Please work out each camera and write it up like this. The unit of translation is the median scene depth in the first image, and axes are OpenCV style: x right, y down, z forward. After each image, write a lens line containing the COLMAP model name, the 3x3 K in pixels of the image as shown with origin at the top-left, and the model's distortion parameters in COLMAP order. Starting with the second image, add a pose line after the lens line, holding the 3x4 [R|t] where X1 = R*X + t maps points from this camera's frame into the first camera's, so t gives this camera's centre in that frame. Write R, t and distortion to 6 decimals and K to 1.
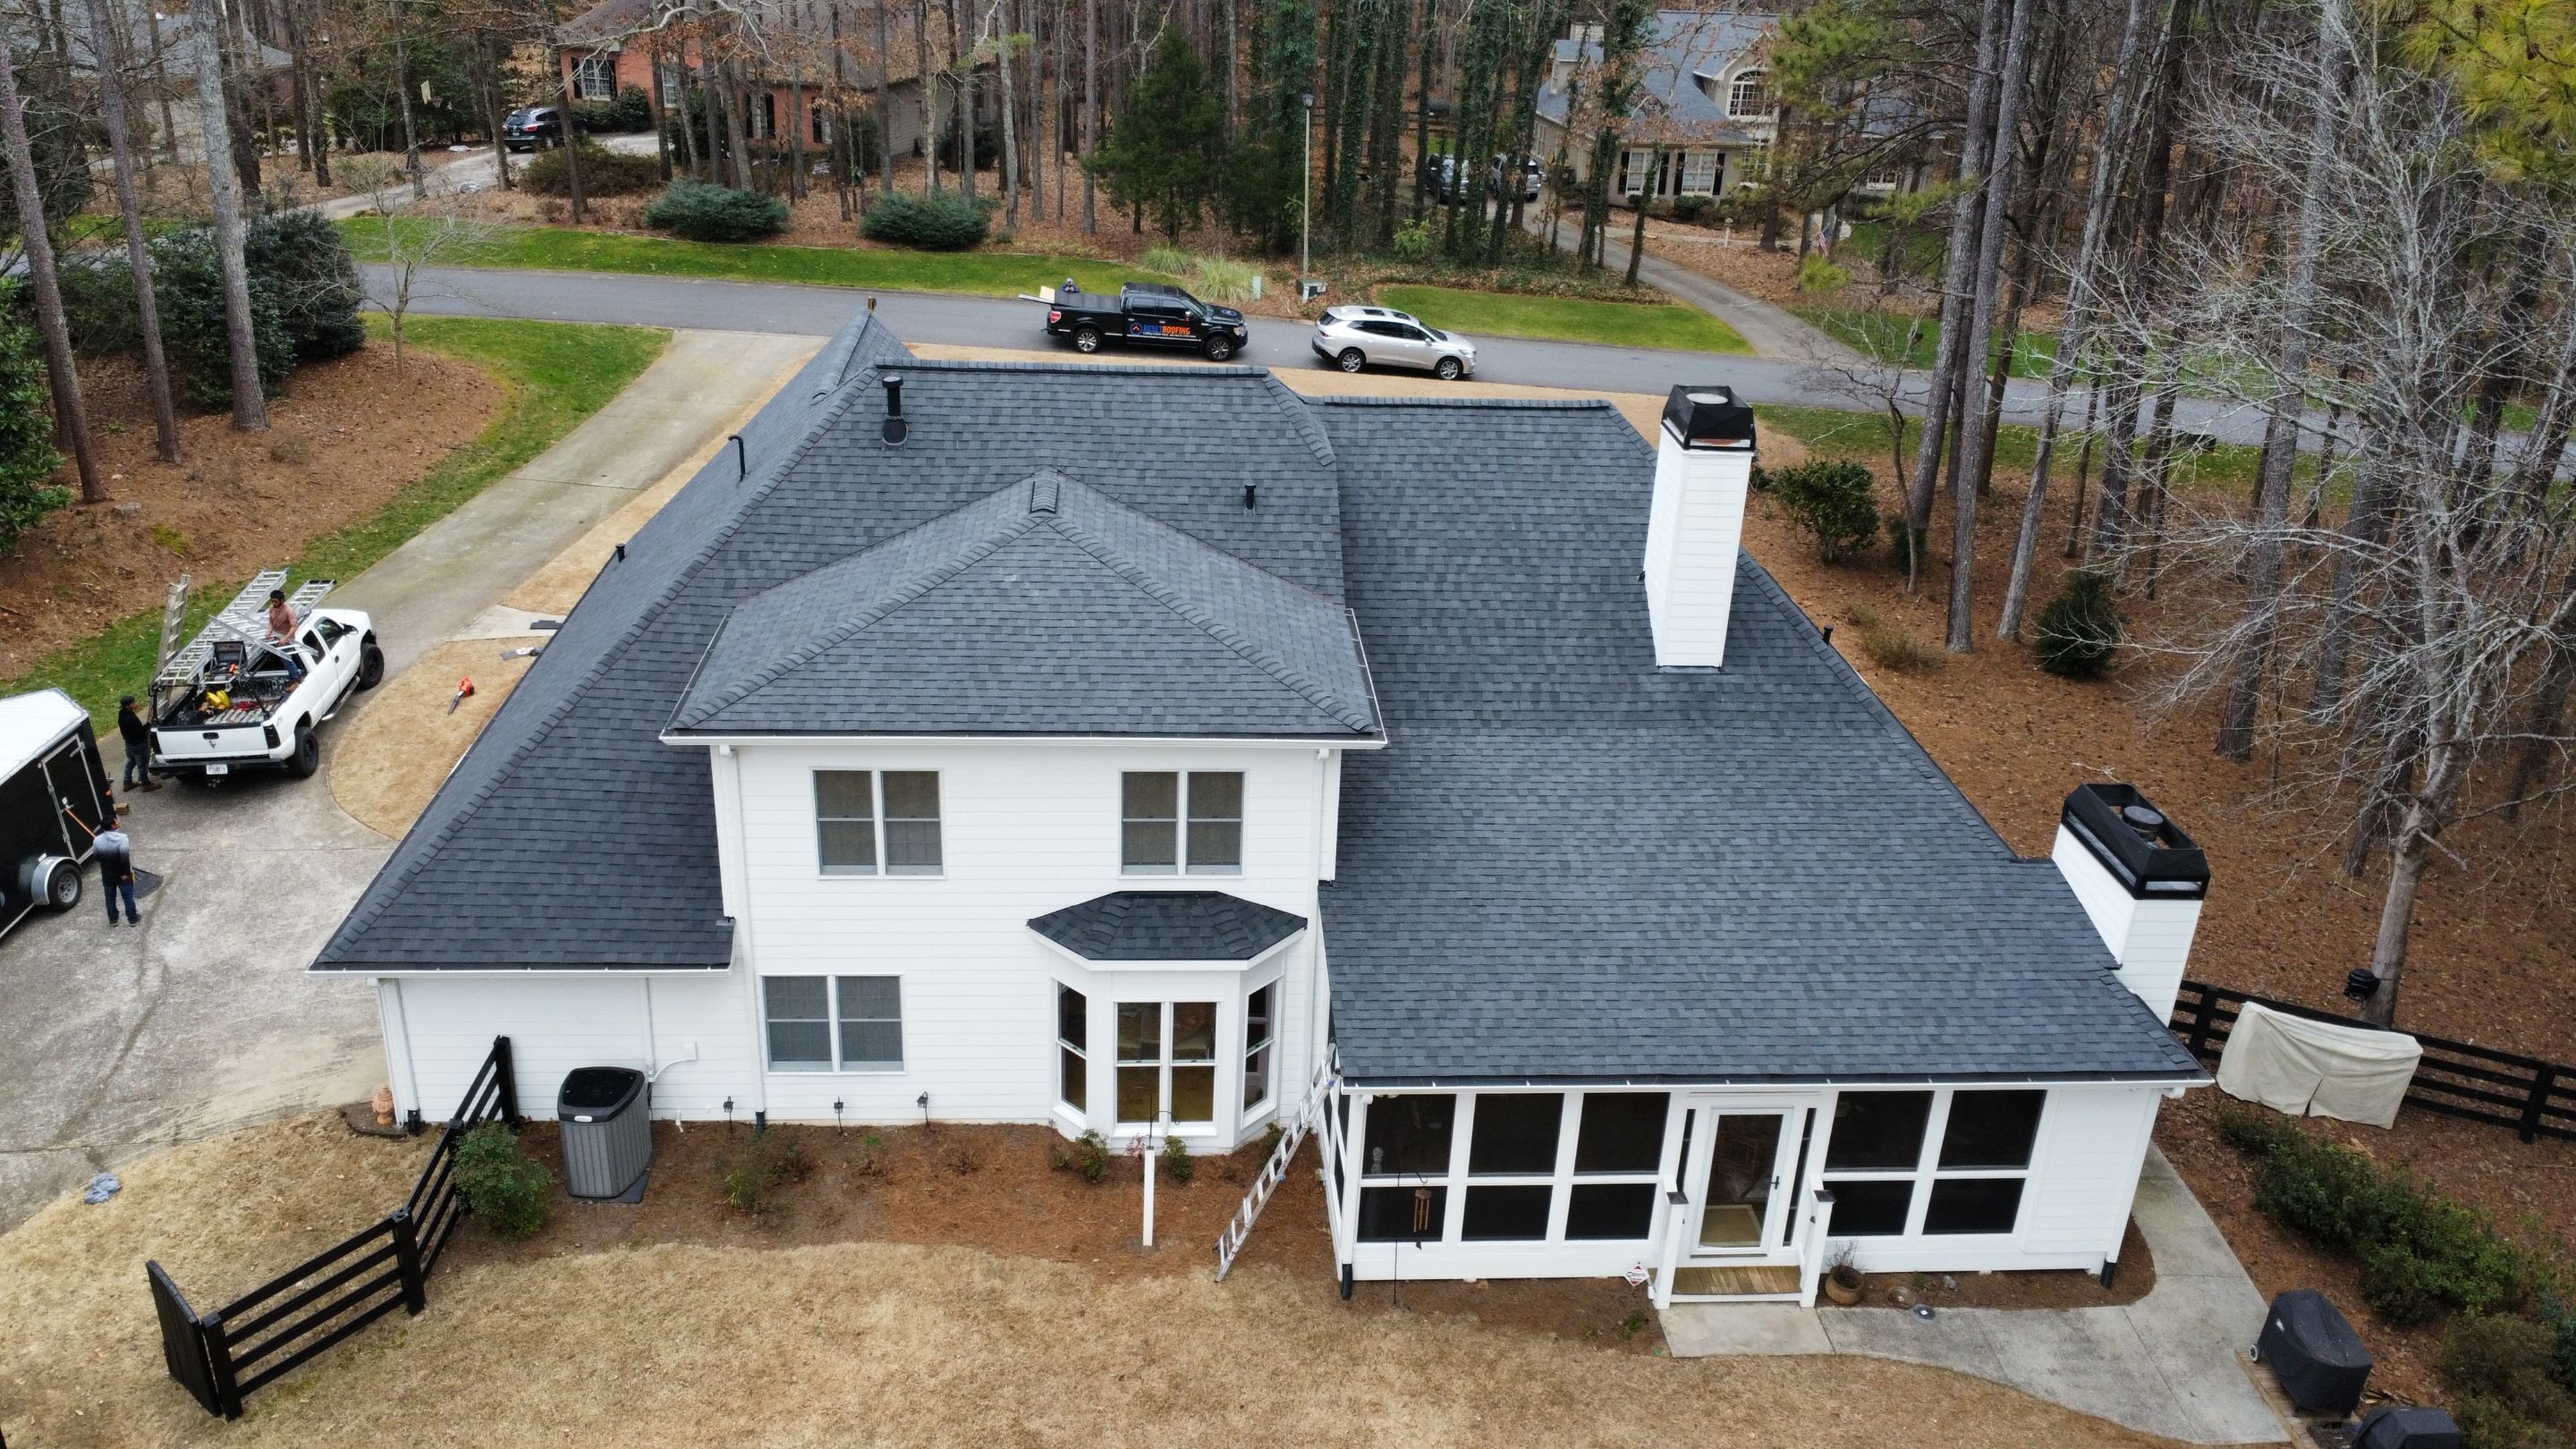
lens RADIAL K [[1936.8, 0, 1274.7], [0, 1936.8, 702.0], [0, 0, 1]] dist [0.004717, -0.010055]
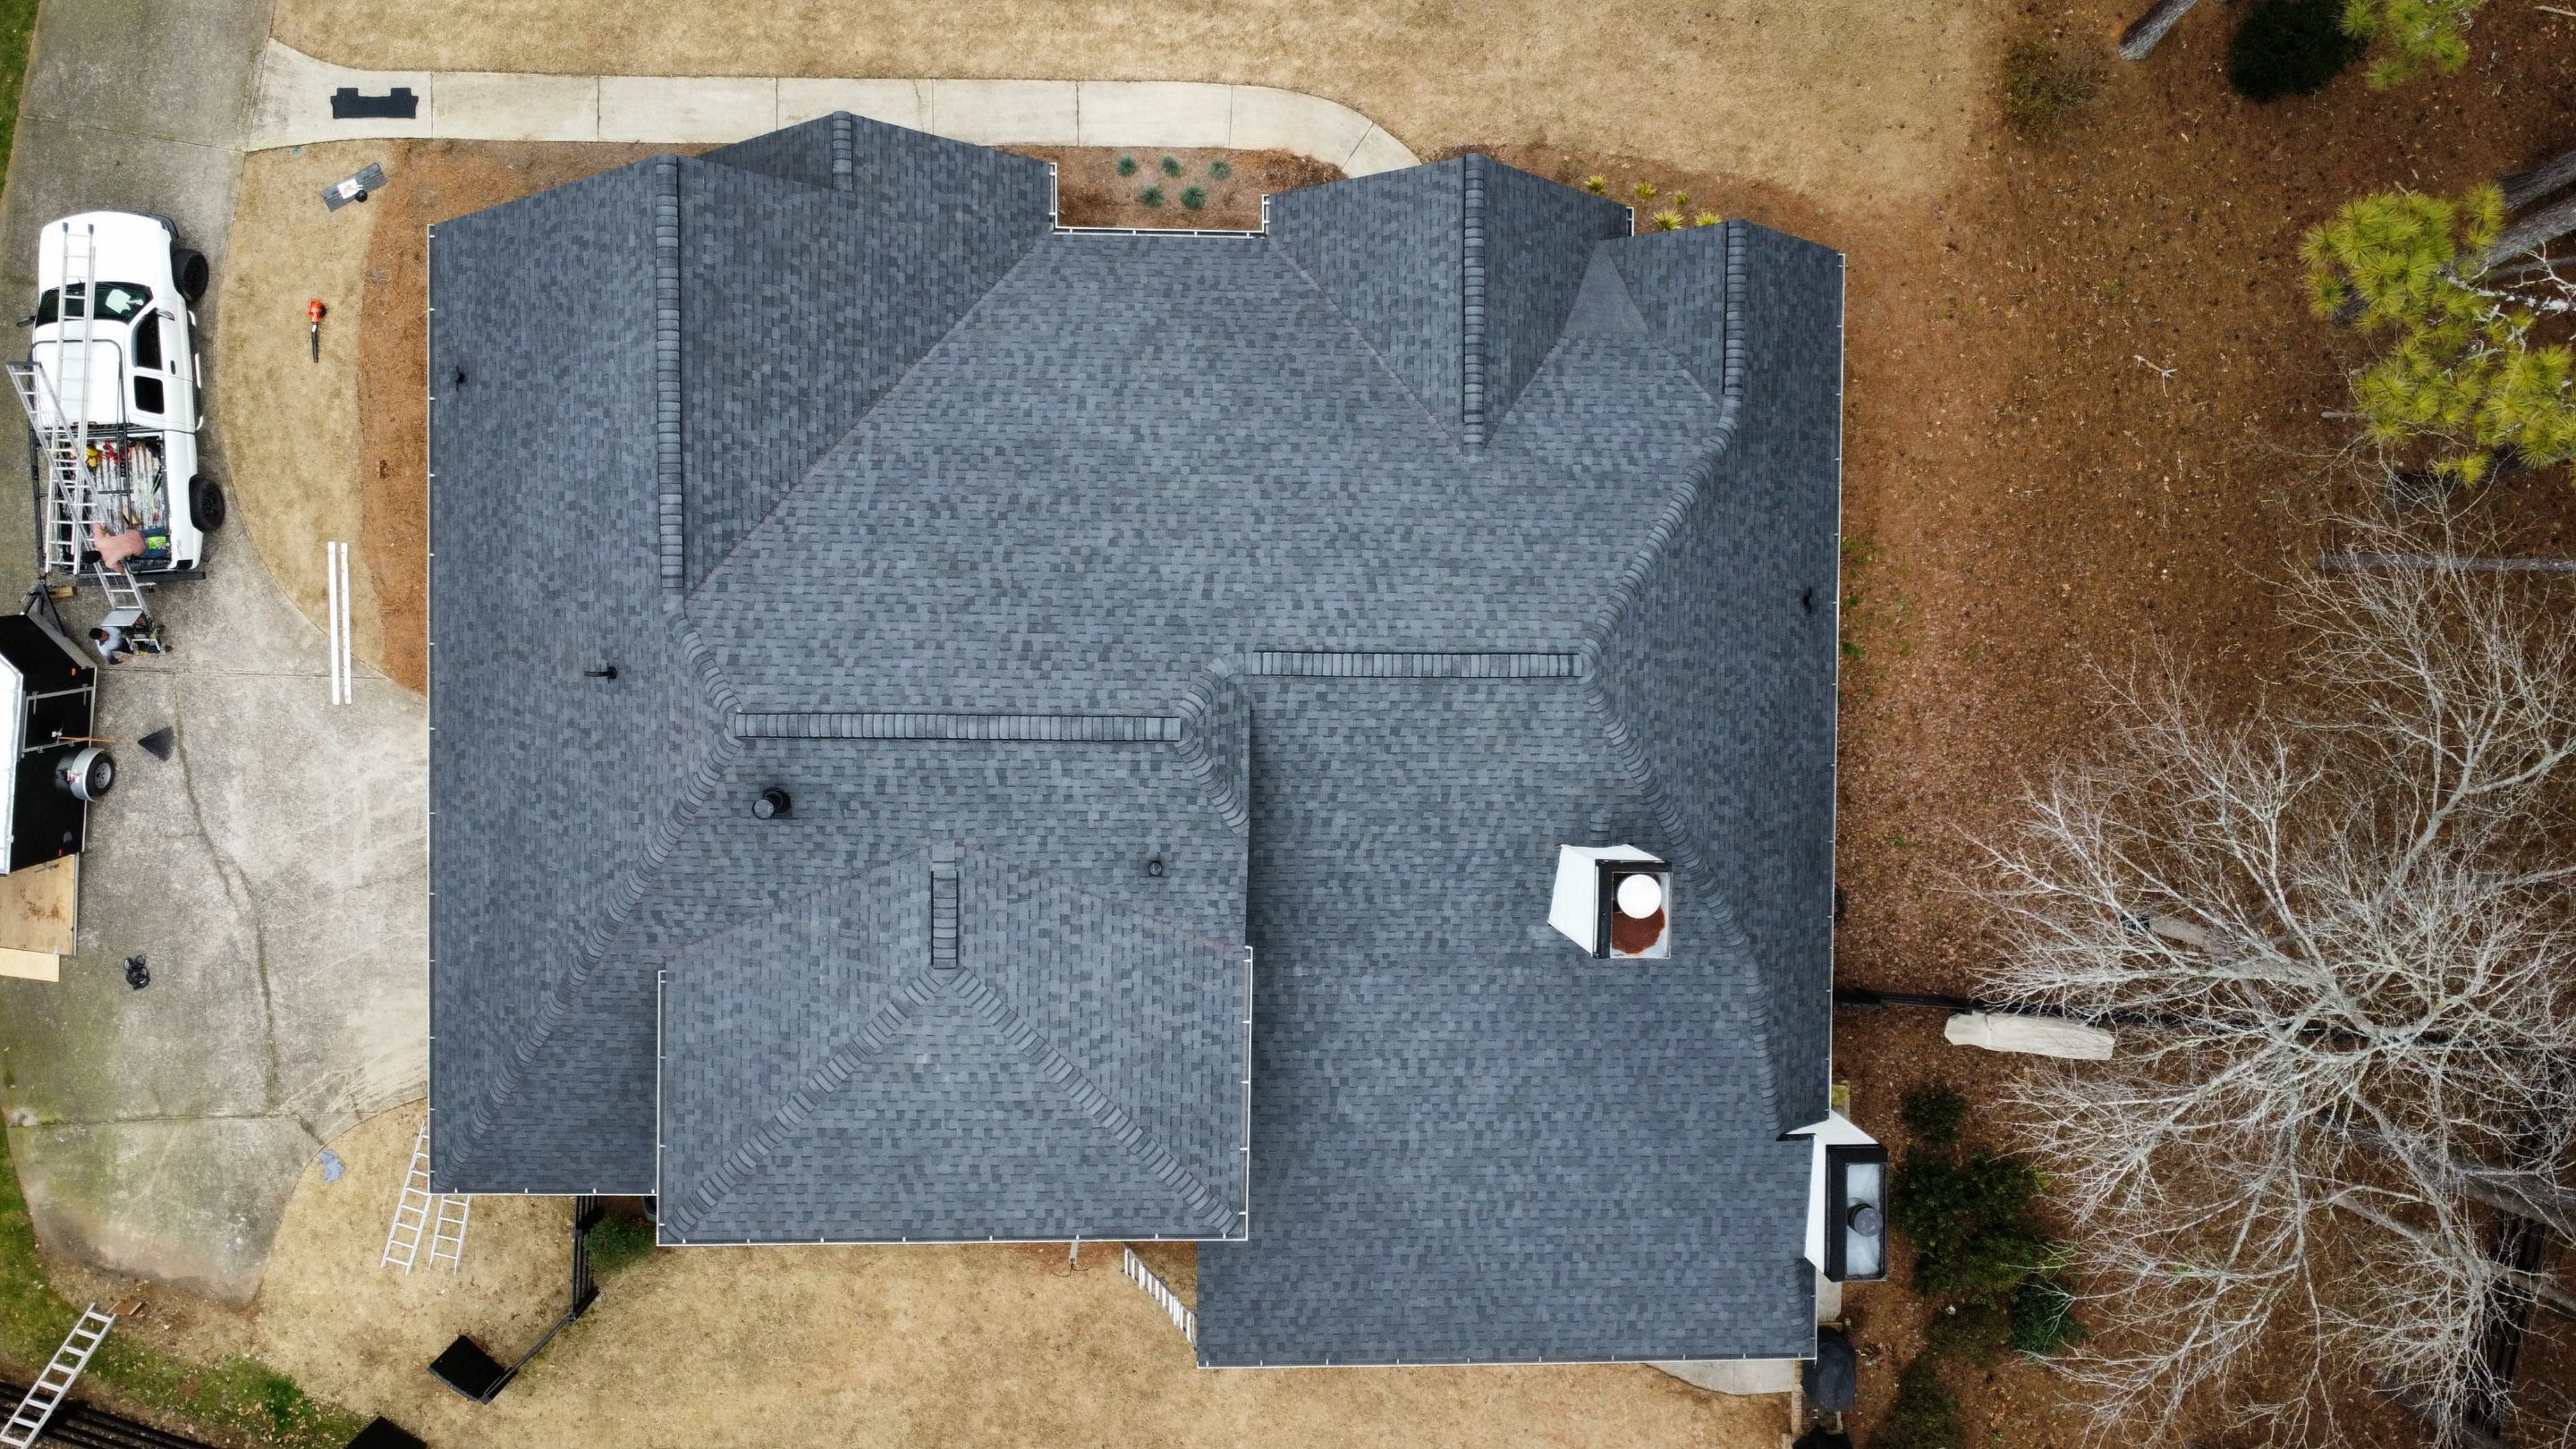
lens RADIAL K [[1936.8, 0, 1274.7], [0, 1936.8, 702.0], [0, 0, 1]] dist [0.004717, -0.010055]
pose [[0.996870, 0.078128, 0.012063, 0.028453], [-0.040745, 0.377023, 0.925307, -1.035724], [0.067744, -0.922903, 0.379026, 0.709893]]
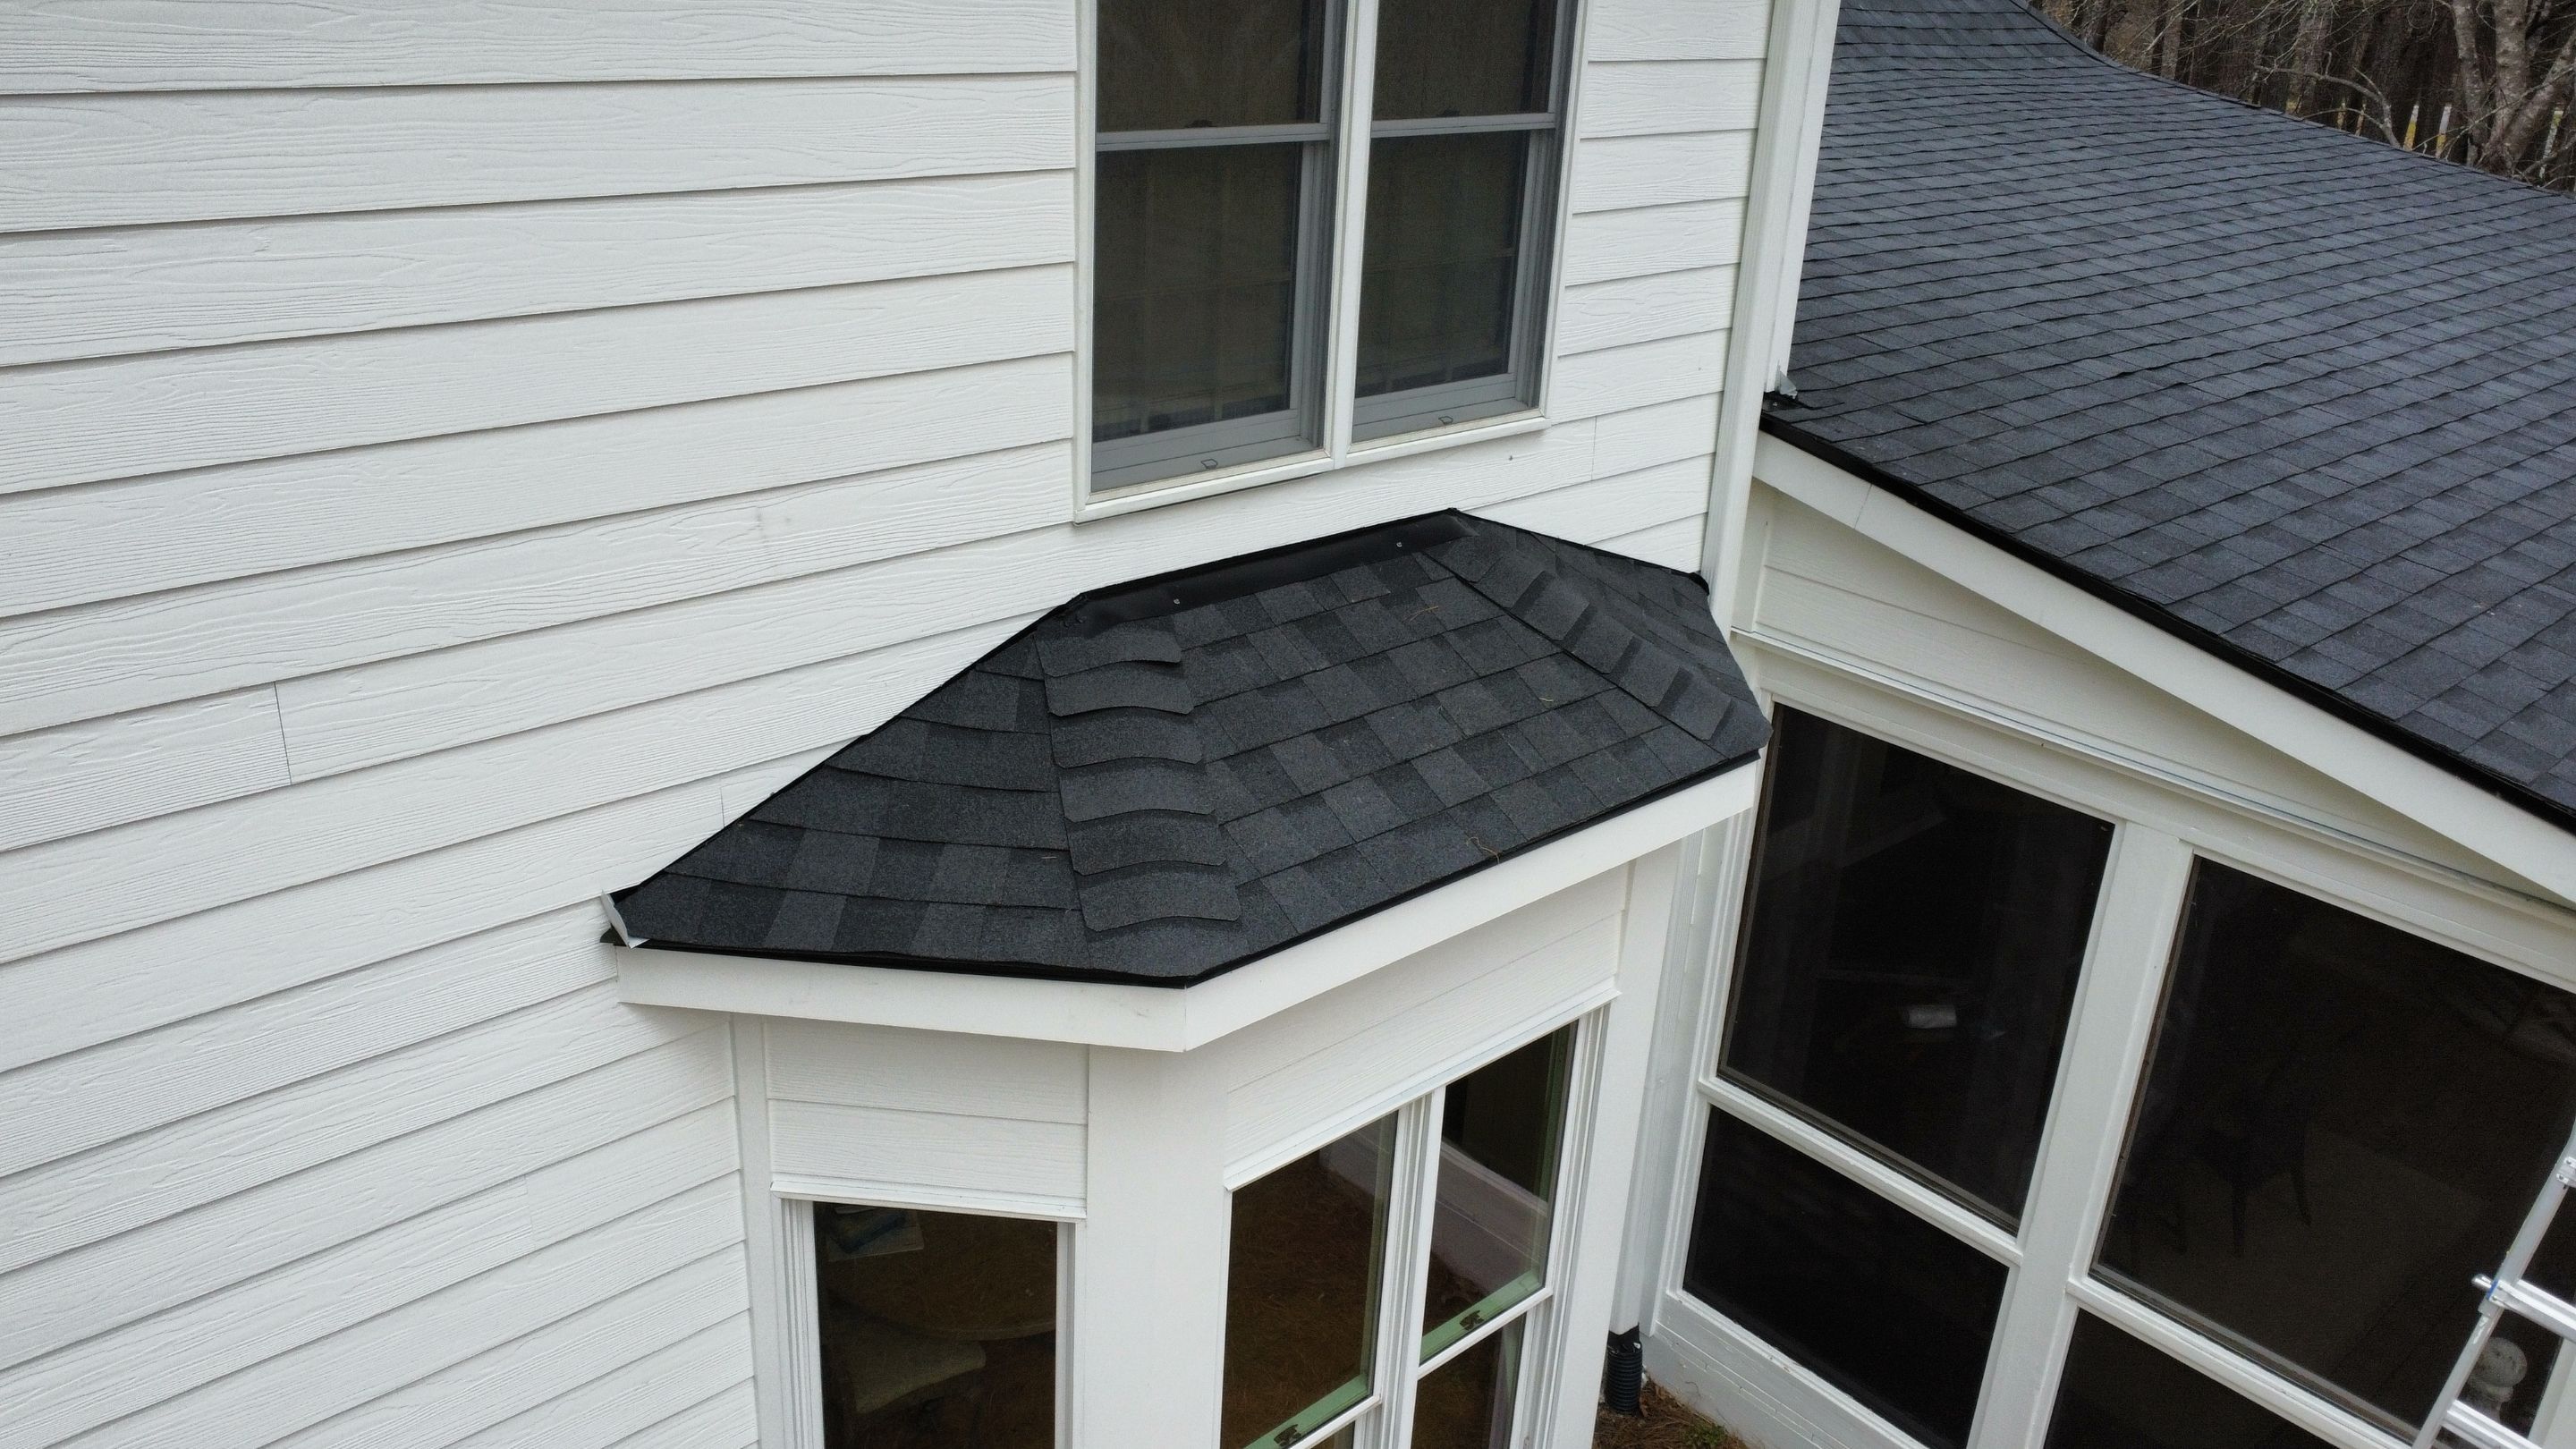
lens RADIAL K [[1936.8, 0, 1274.7], [0, 1936.8, 702.0], [0, 0, 1]] dist [0.004717, -0.010055]
pose [[0.790494, -0.232608, 0.566580, -0.150109], [0.229896, 0.970122, 0.077530, 0.085300], [-0.567686, 0.068968, 0.820351, 0.736043]]
